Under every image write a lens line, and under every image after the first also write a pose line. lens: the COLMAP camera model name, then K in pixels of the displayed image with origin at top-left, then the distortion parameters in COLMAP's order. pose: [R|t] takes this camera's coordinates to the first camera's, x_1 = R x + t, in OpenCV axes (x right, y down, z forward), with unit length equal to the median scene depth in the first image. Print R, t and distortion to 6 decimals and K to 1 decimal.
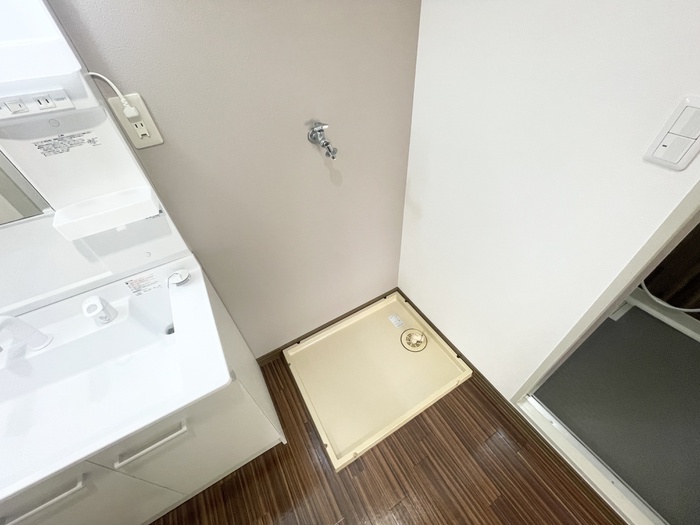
lens RADIAL K [[280.2, 0, 350.0], [0, 280.2, 262.5], [0, 0, 1]] dist [-0.004469, -0.000104]
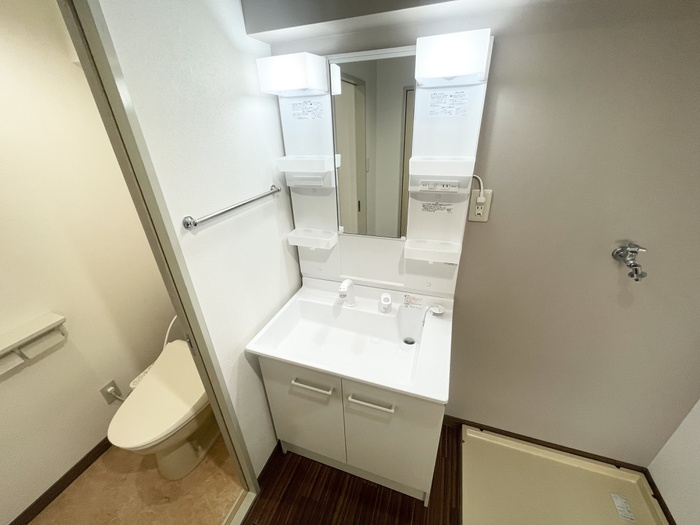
lens RADIAL K [[280.2, 0, 350.0], [0, 280.2, 262.5], [0, 0, 1]] dist [-0.004469, -0.000104]
pose [[0.650046, 0.367323, -0.665217, -0.089496], [-0.526033, 0.849268, -0.045084, 0.142057], [0.548387, 0.379233, 0.745288, -0.289861]]
